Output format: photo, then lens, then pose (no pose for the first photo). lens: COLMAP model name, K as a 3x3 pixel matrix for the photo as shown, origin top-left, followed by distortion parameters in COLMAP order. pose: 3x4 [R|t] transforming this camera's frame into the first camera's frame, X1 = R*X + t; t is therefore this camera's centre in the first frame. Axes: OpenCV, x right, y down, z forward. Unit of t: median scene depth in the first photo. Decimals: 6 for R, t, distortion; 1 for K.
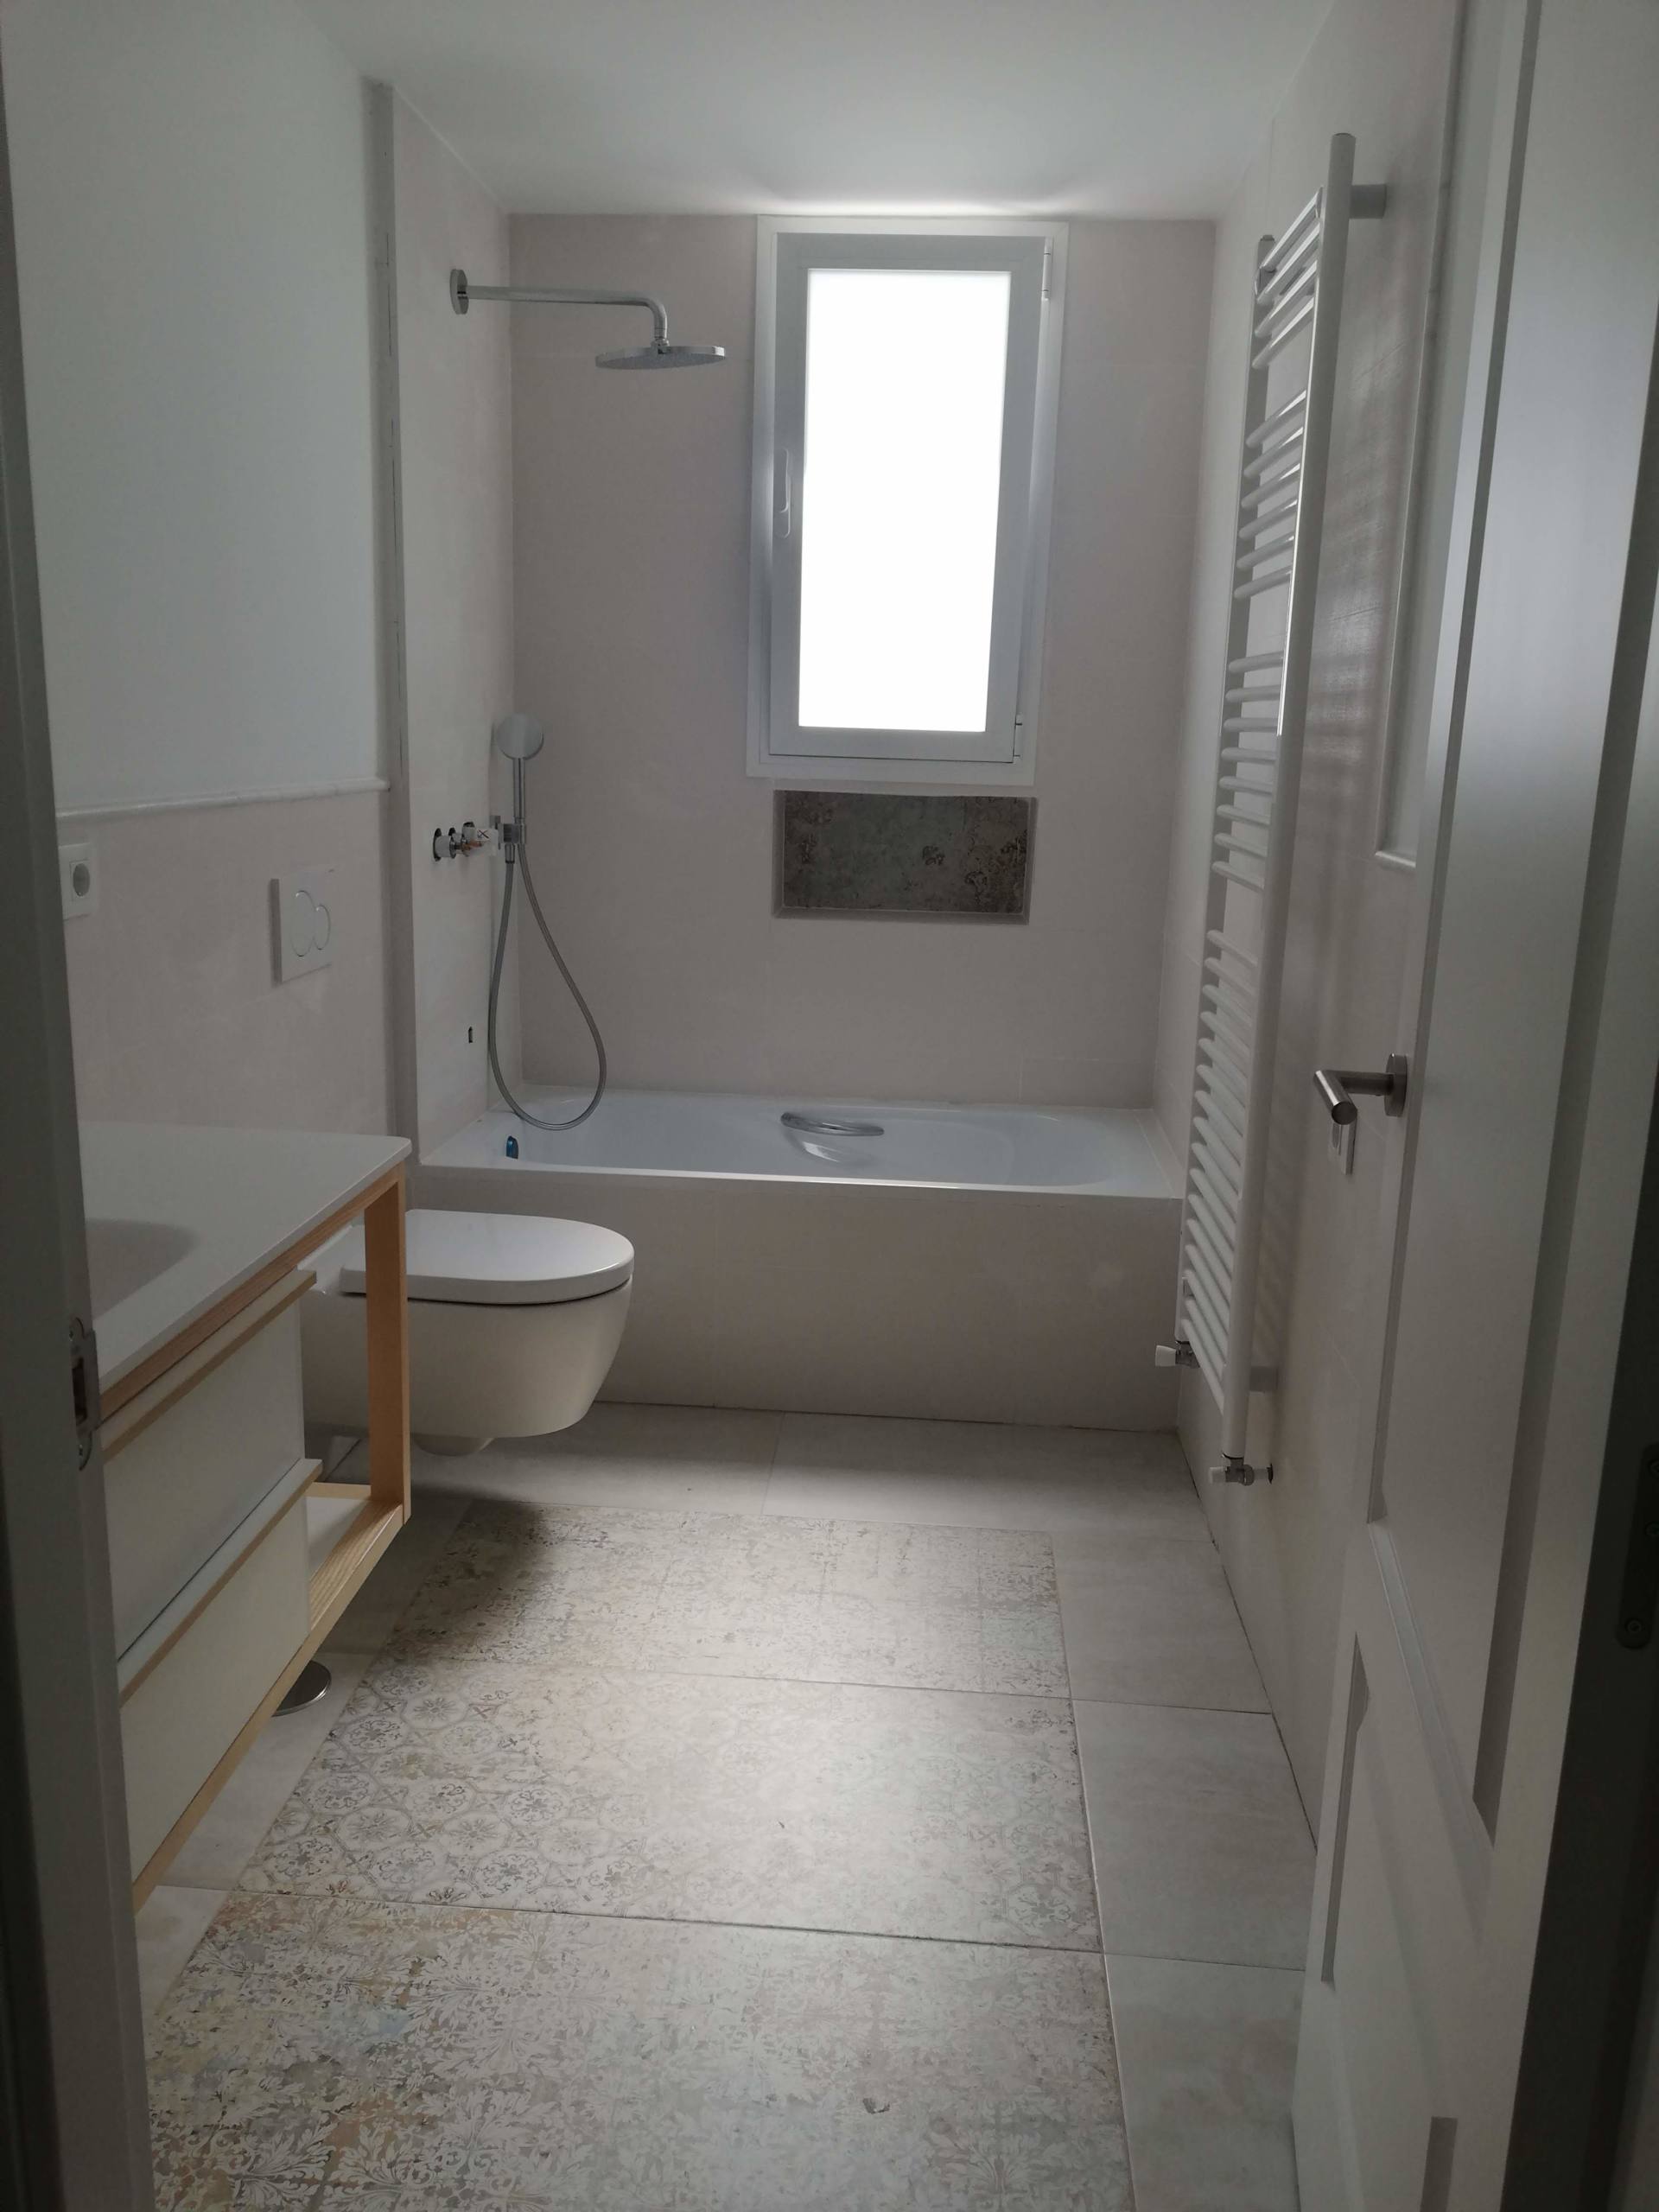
lens RADIAL K [[1655.3, 0, 842.3], [0, 1655.3, 1089.5], [0, 0, 1]] dist [0.026066, -0.045743]
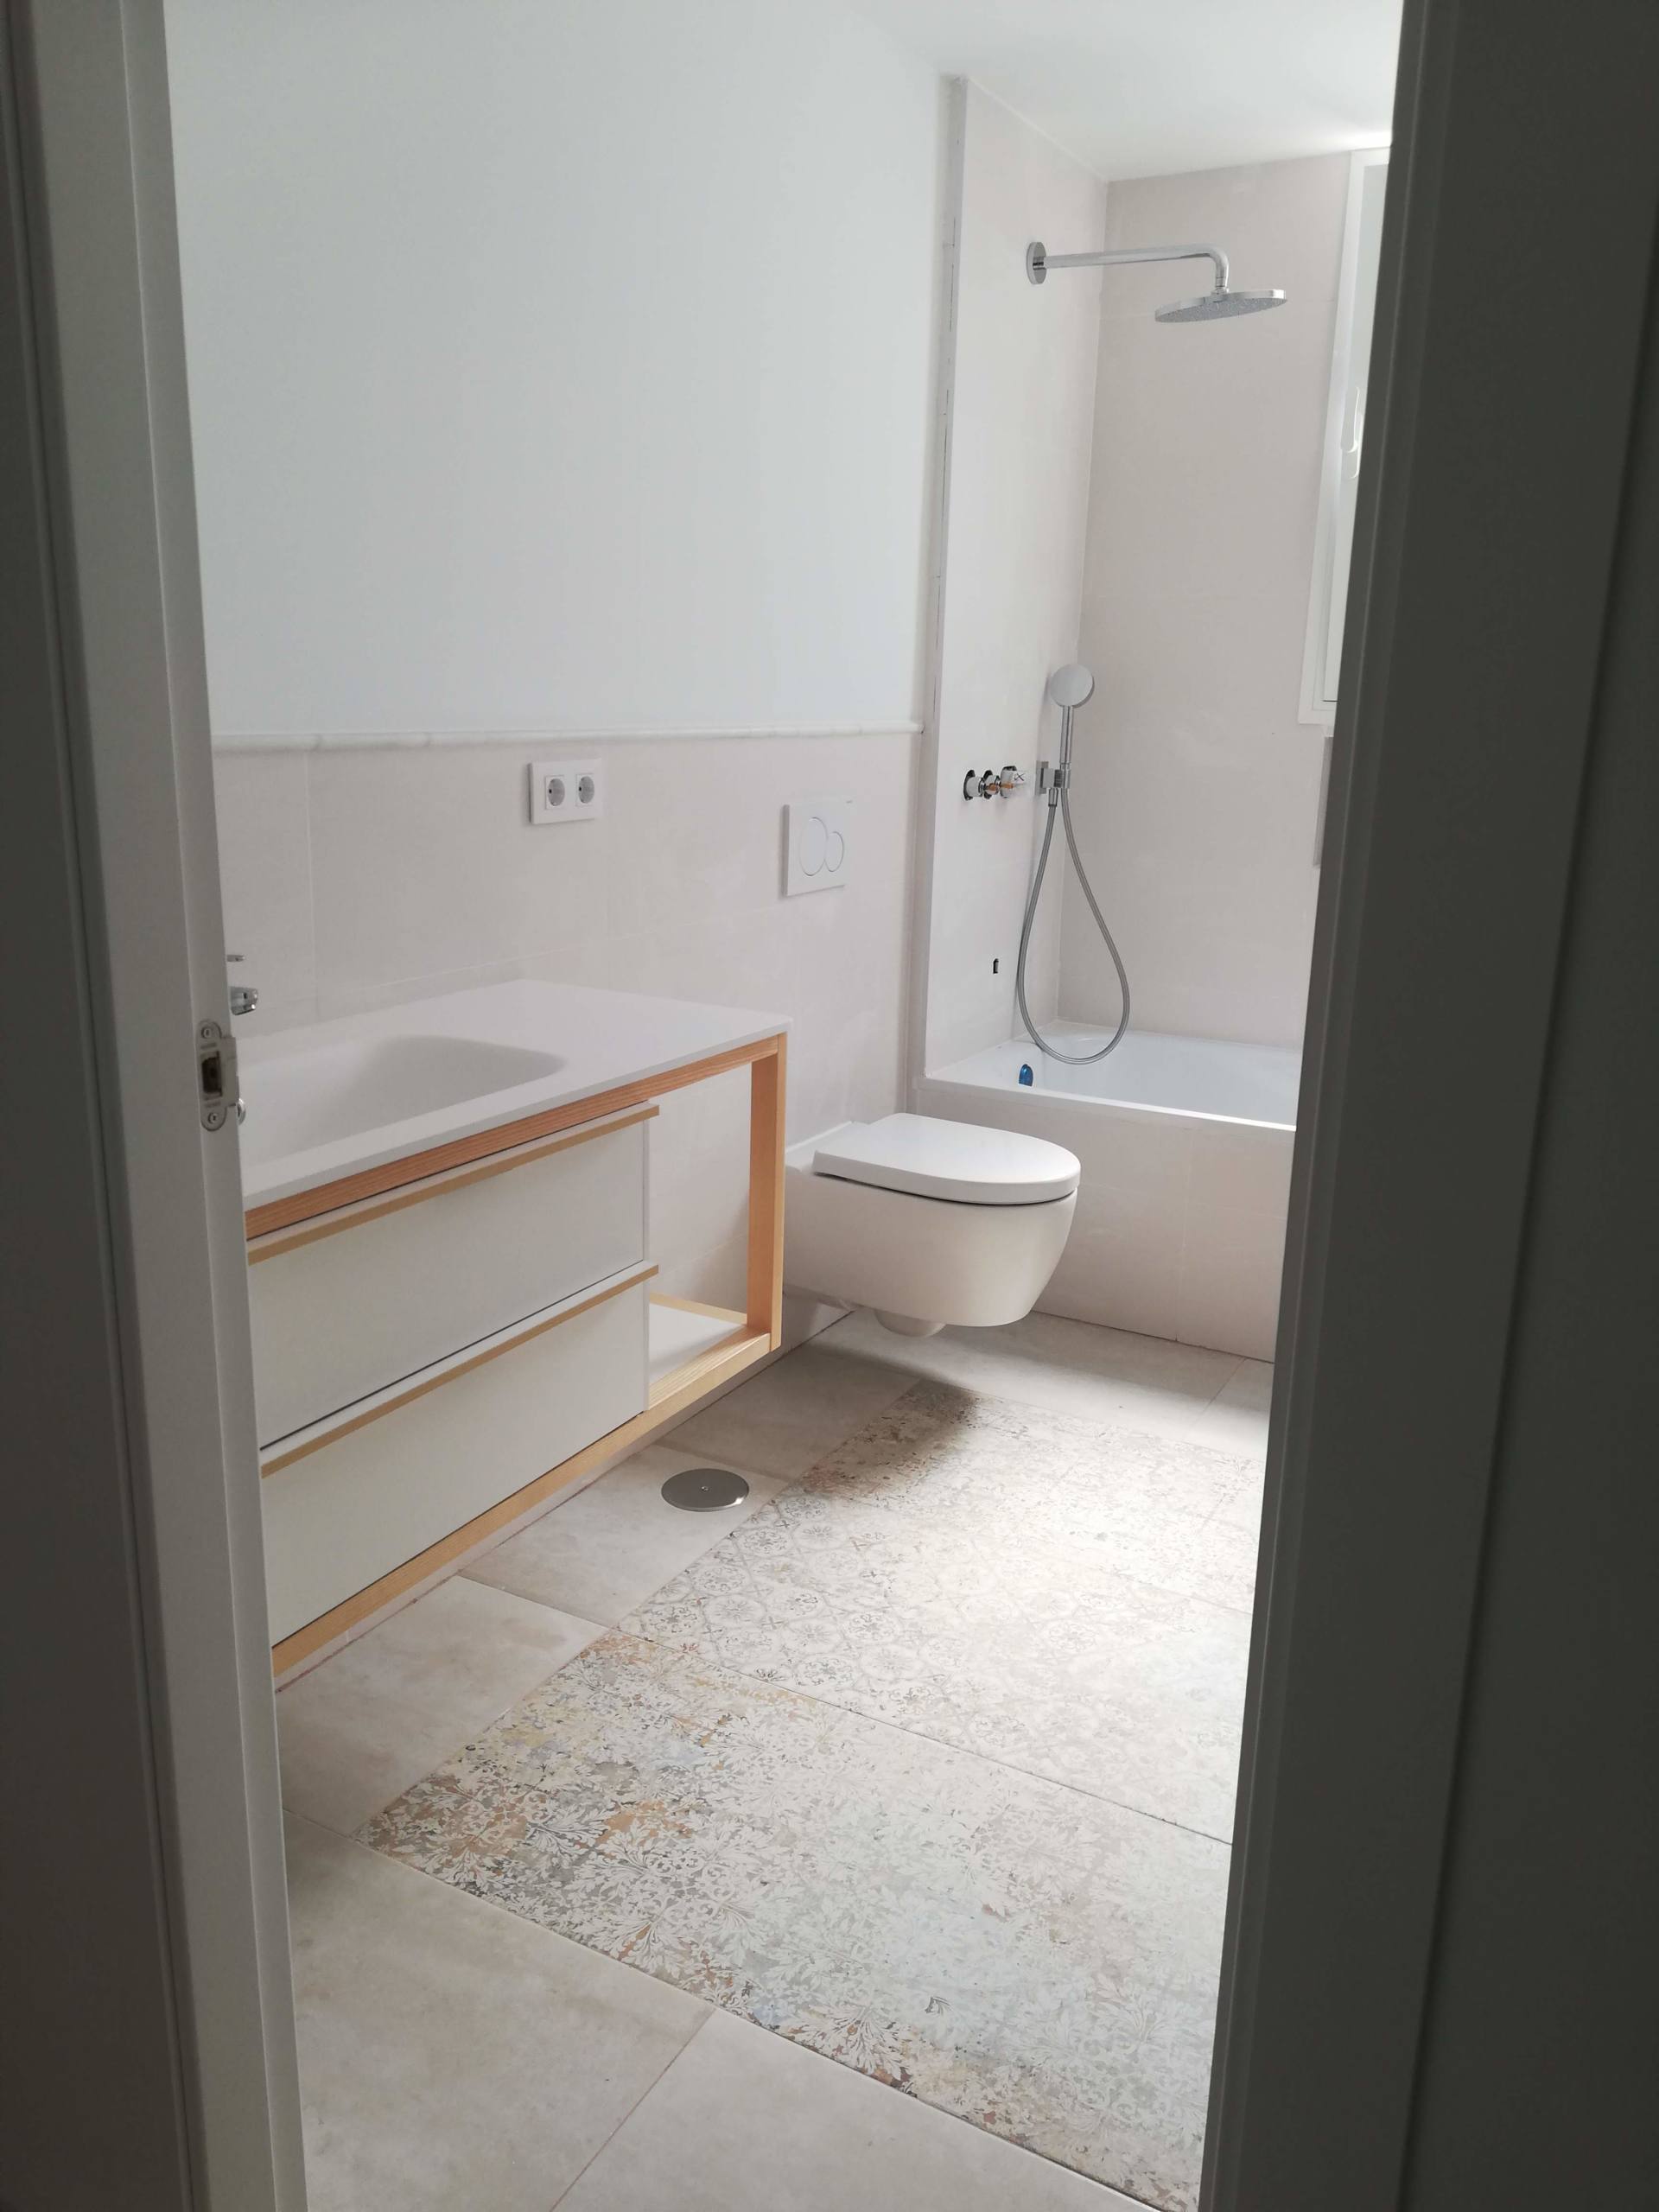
lens RADIAL K [[1655.3, 0, 845.3], [0, 1655.3, 1101.3], [0, 0, 1]] dist [0.026066, -0.045743]
pose [[0.906740, 0.095430, -0.410750, 0.192019], [-0.087726, 0.995434, 0.037613, 0.031936], [0.412464, 0.001929, 0.910972, -0.022778]]
